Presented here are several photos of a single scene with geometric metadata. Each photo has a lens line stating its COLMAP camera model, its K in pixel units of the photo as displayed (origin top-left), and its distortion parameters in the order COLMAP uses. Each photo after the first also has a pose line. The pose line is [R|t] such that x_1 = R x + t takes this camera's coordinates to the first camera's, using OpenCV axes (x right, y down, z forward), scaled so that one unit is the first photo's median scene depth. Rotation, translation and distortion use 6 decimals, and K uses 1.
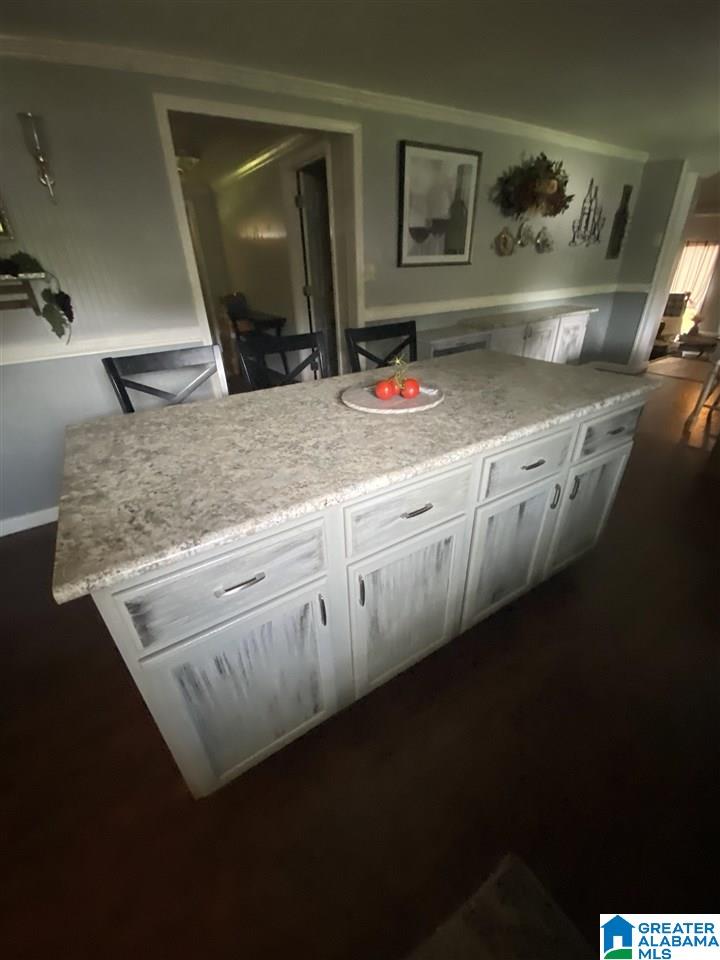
lens RADIAL K [[395.7, 0, 363.8], [0, 395.7, 472.7], [0, 0, 1]] dist [0.022655, -0.019465]
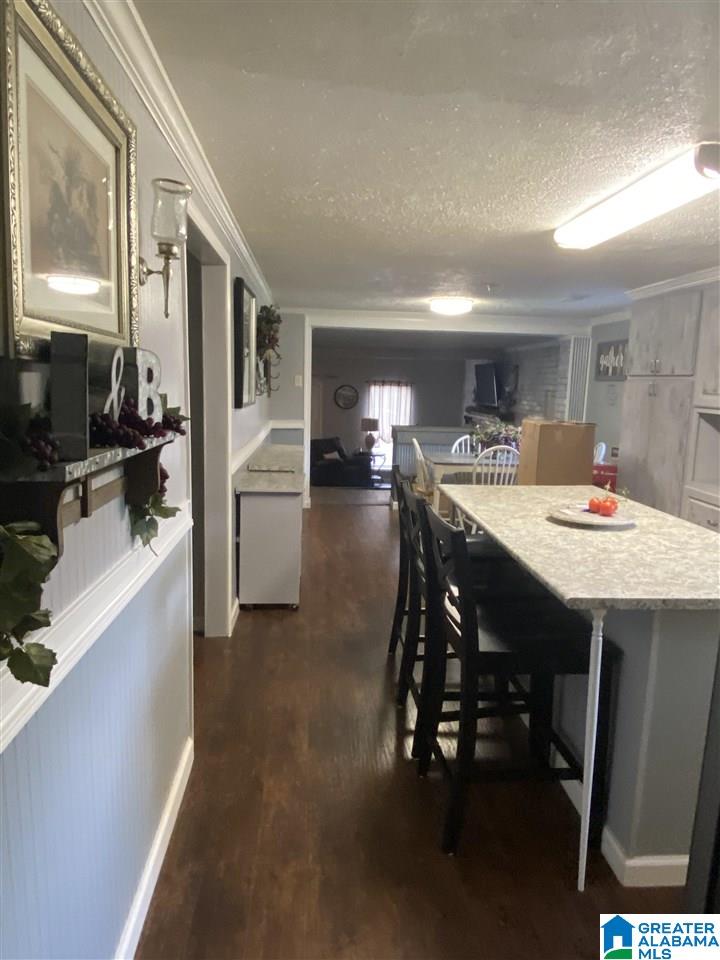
lens RADIAL K [[617.2, 0, 360.0], [0, 617.2, 480.0], [0, 0, 1]] dist [0.002183, 0.000849]
pose [[0.511699, -0.100717, 0.853241, -0.867137], [0.377133, 0.918645, -0.117734, -0.152992], [-0.771968, 0.382030, 0.508053, 0.242876]]
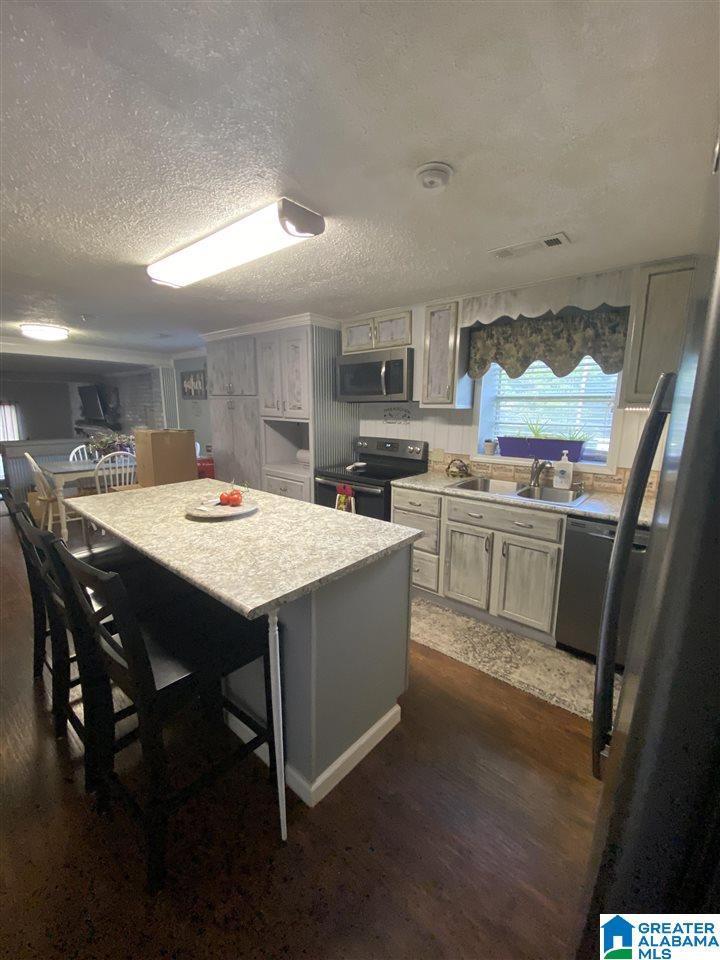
lens RADIAL K [[382.8, 0, 356.7], [0, 382.8, 477.7], [0, 0, 1]] dist [0.024386, -0.021373]
pose [[-0.257286, -0.157934, 0.953342, -0.652892], [0.455826, 0.850065, 0.263842, -0.200741], [-0.852072, 0.502441, -0.146719, 0.326171]]
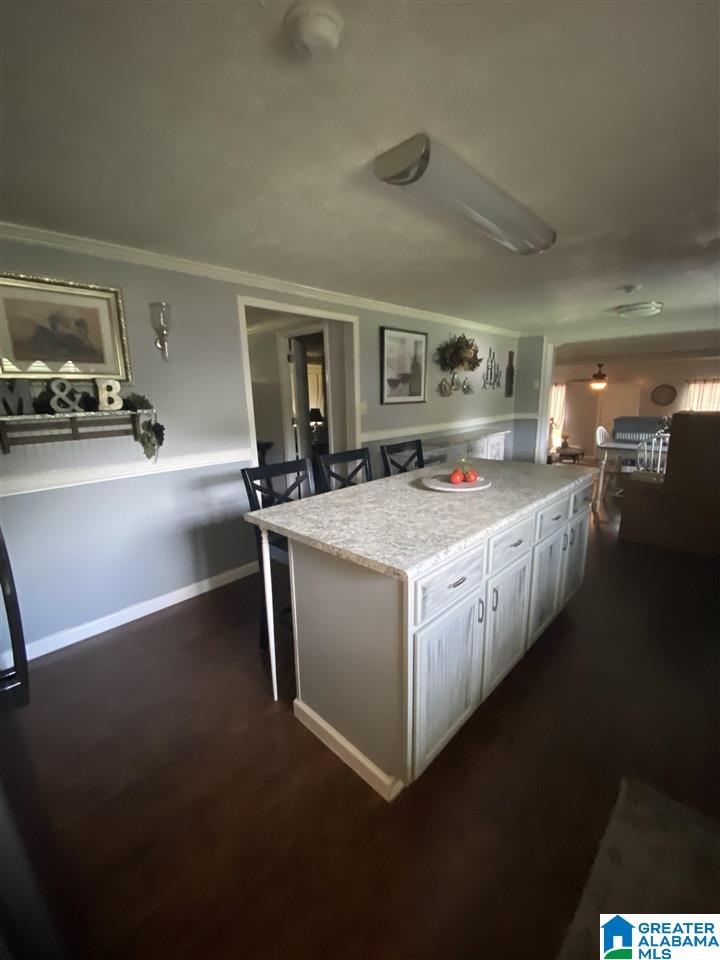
lens RADIAL K [[382.8, 0, 356.7], [0, 382.8, 477.7], [0, 0, 1]] dist [0.024386, -0.021373]
pose [[0.980126, -0.048563, 0.192341, -0.260333], [0.100883, 0.956857, -0.272485, 0.066881], [-0.170810, 0.286473, 0.942739, -0.143567]]
